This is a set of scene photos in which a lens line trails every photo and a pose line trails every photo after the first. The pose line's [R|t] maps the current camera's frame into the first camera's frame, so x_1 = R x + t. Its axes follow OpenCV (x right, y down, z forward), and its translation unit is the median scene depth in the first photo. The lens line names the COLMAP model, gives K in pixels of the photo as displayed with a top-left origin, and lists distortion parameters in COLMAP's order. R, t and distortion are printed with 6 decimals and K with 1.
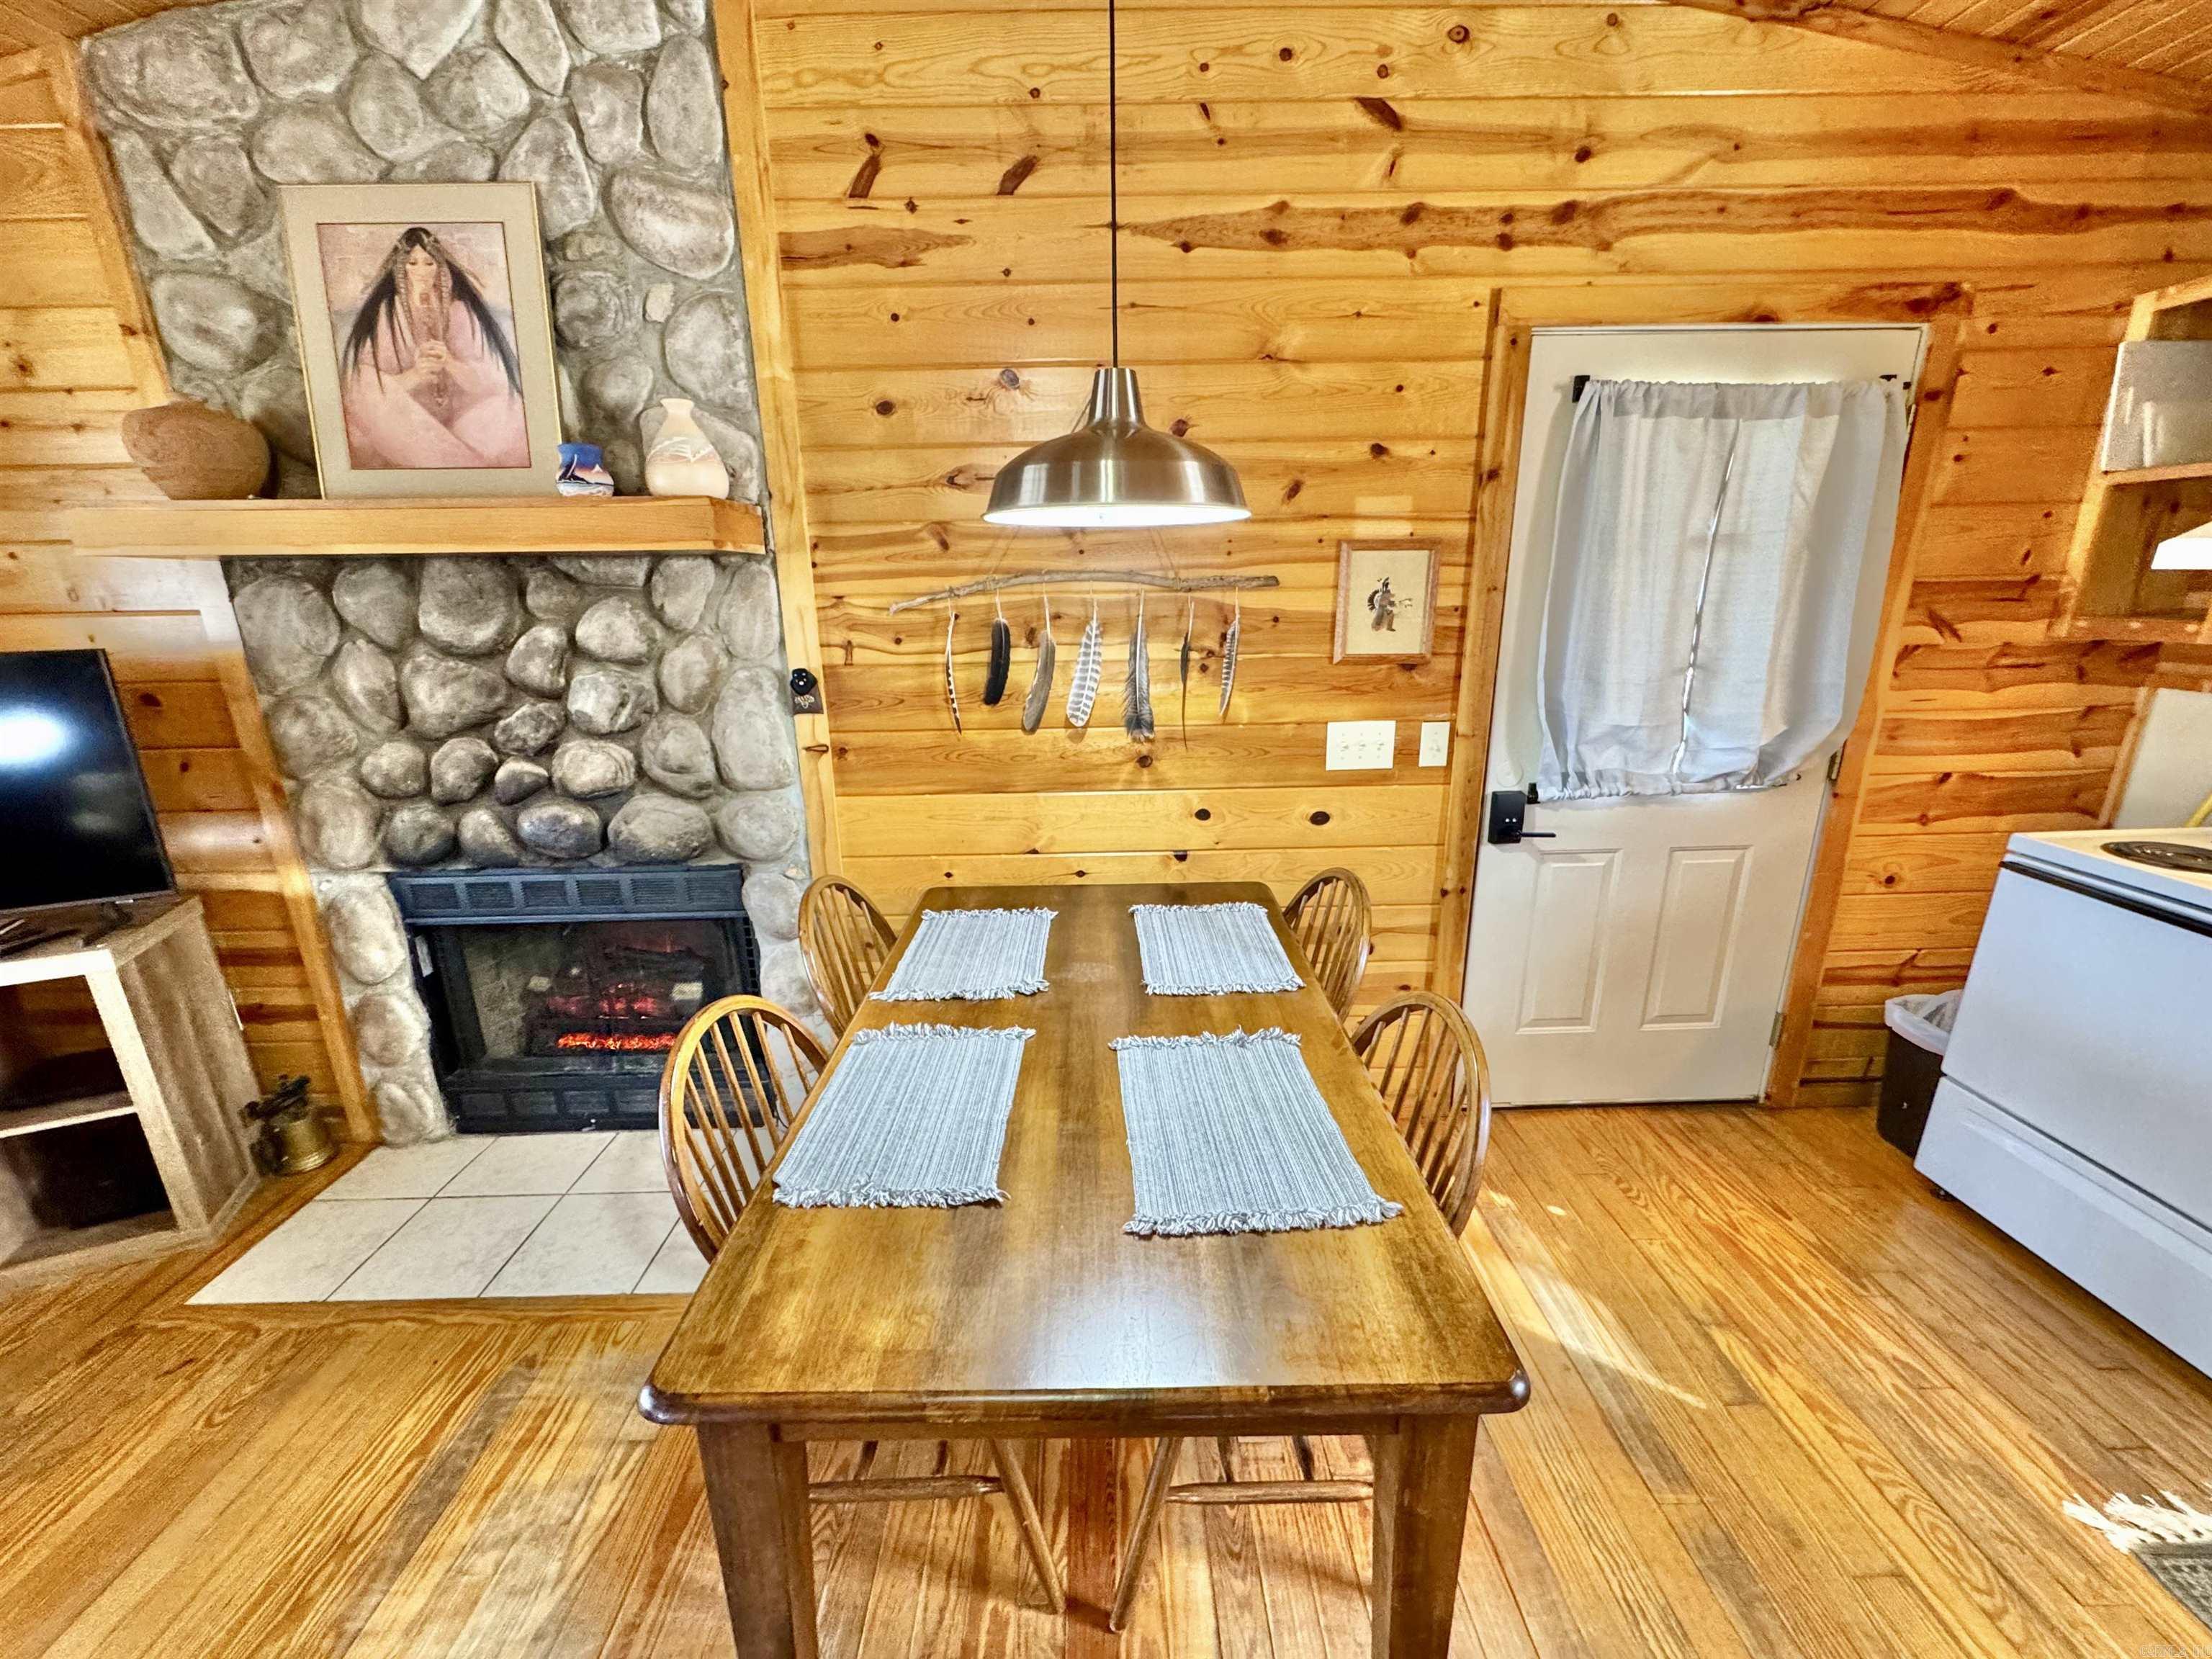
lens RADIAL K [[886.8, 0, 1106.2], [0, 886.8, 840.1], [0, 0, 1]] dist [-0.004571, 0.000170]
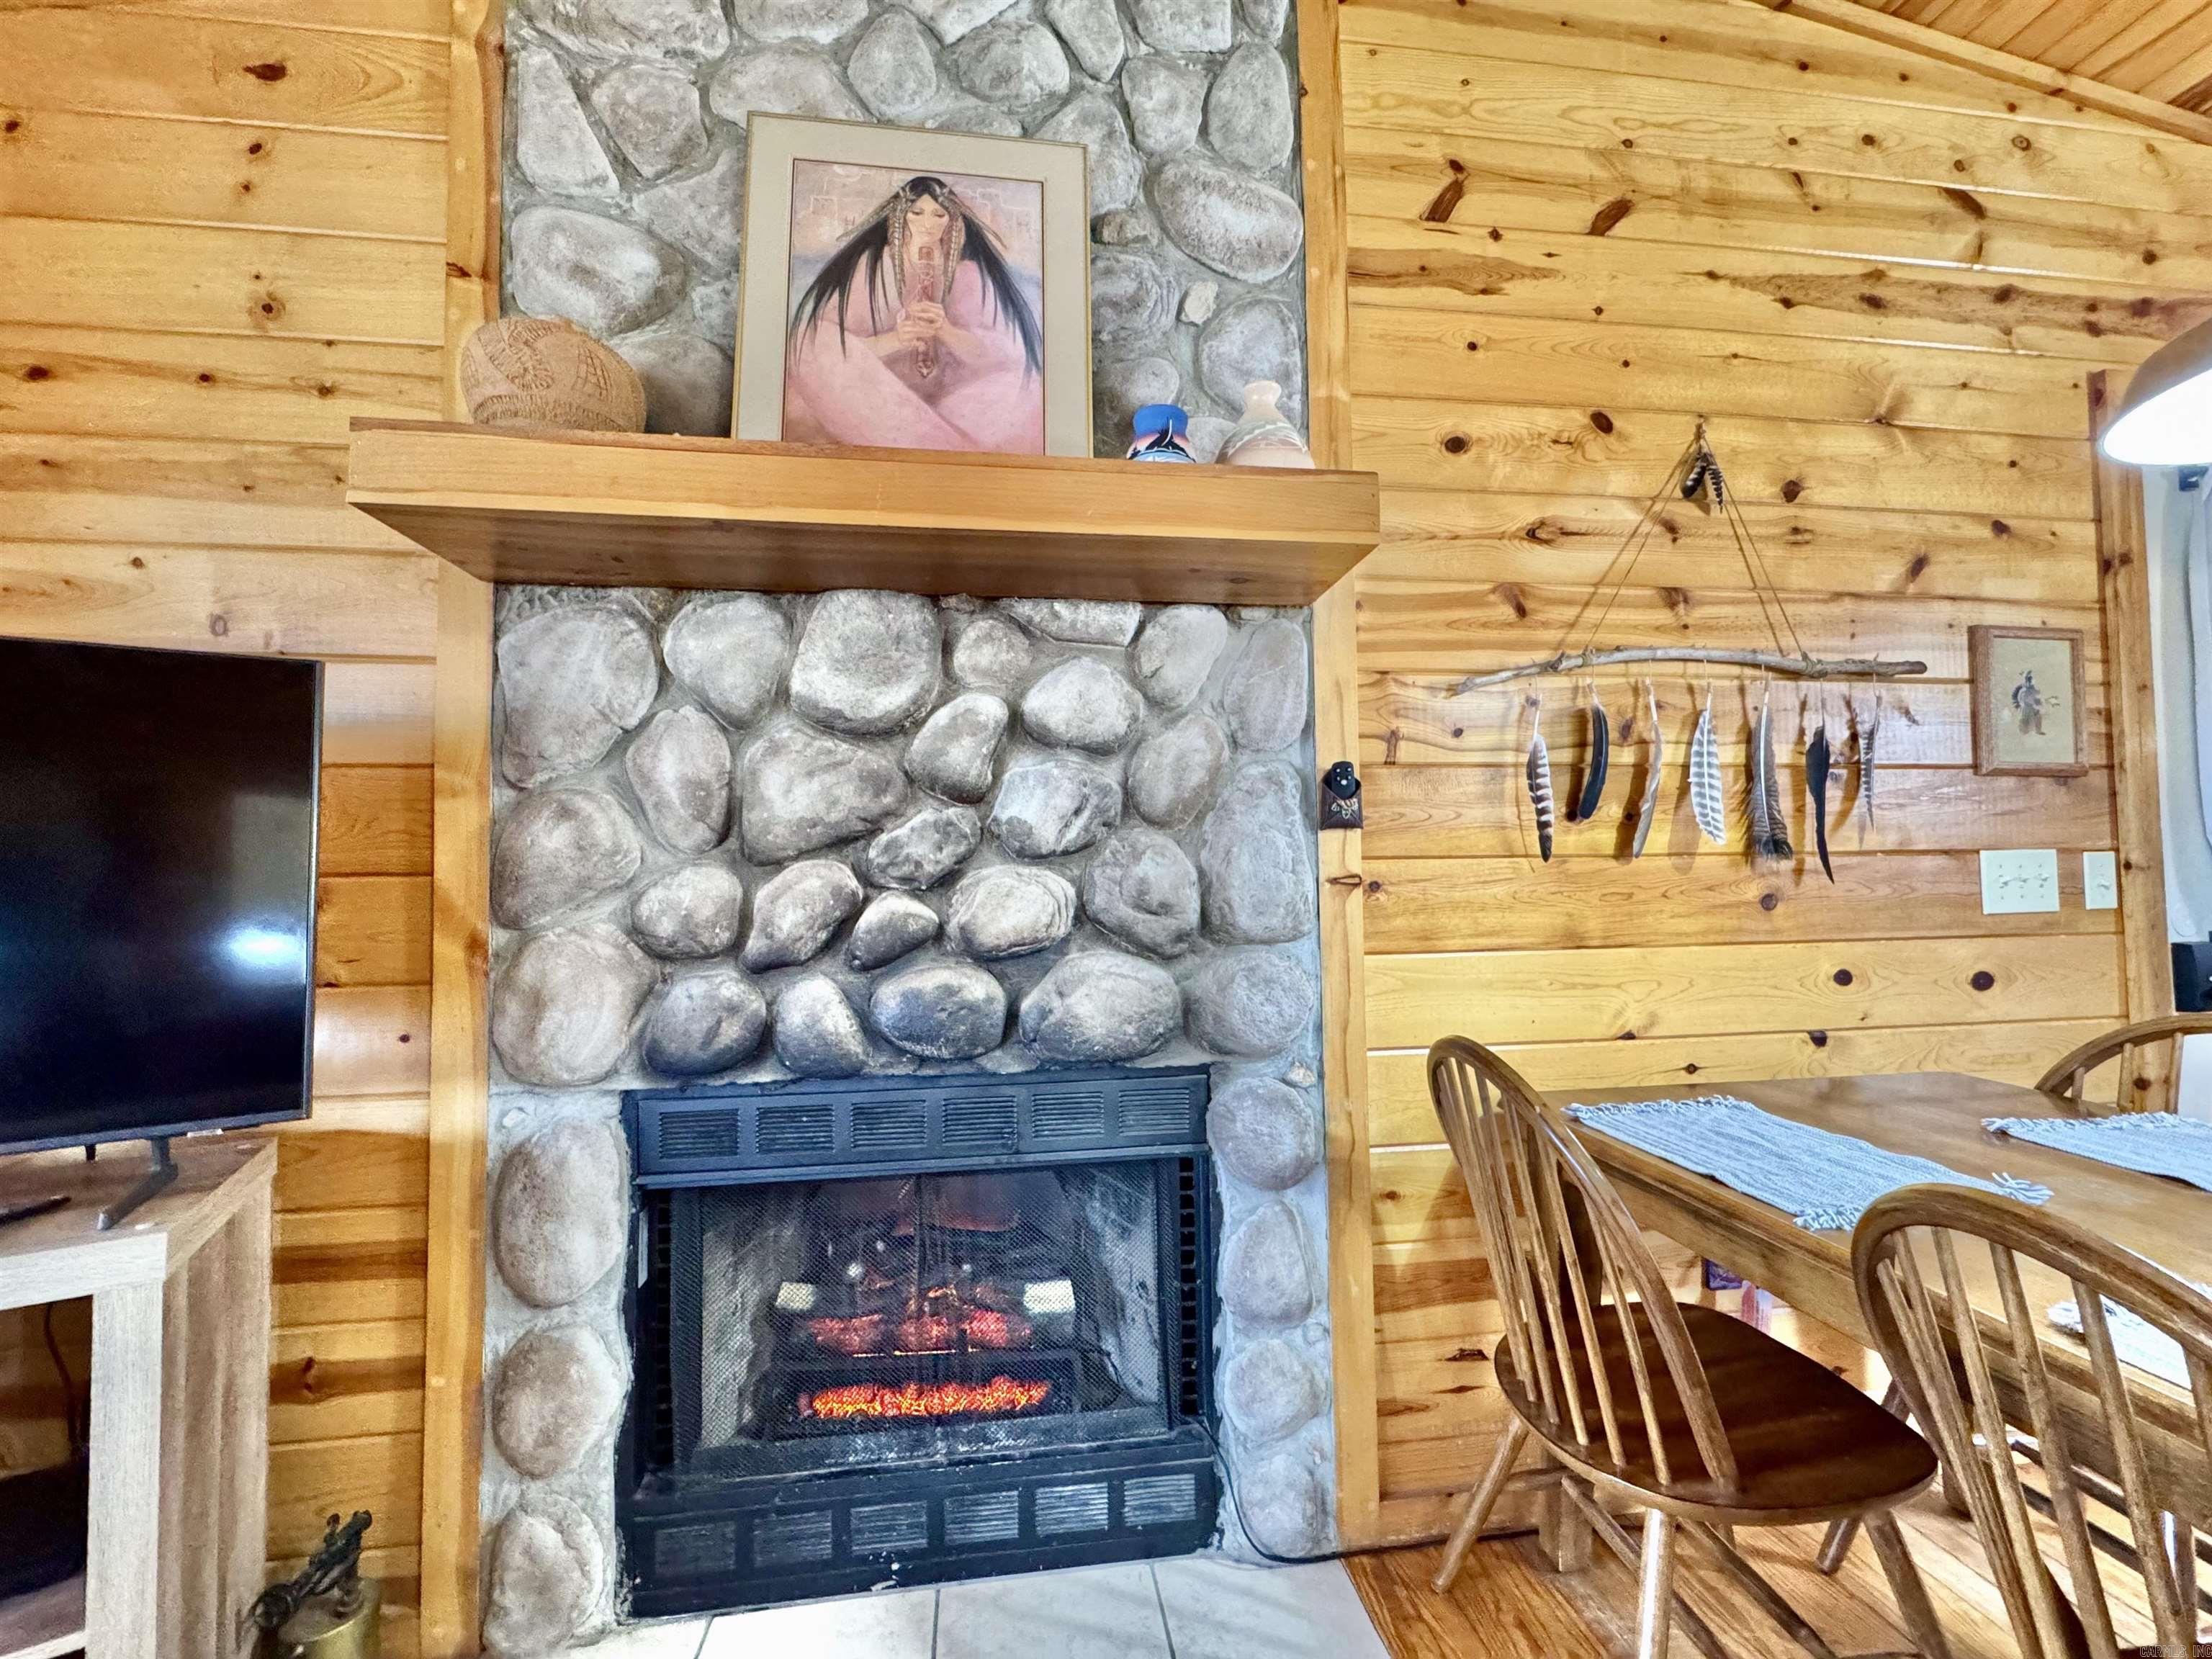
lens RADIAL K [[886.8, 0, 1100.9], [0, 886.8, 834.3], [0, 0, 1]] dist [-0.004571, 0.000170]
pose [[0.993116, 0.009068, 0.116786, -0.625737], [0.028813, 0.947457, -0.318583, 0.078307], [-0.113539, 0.319755, 0.940673, 0.390245]]
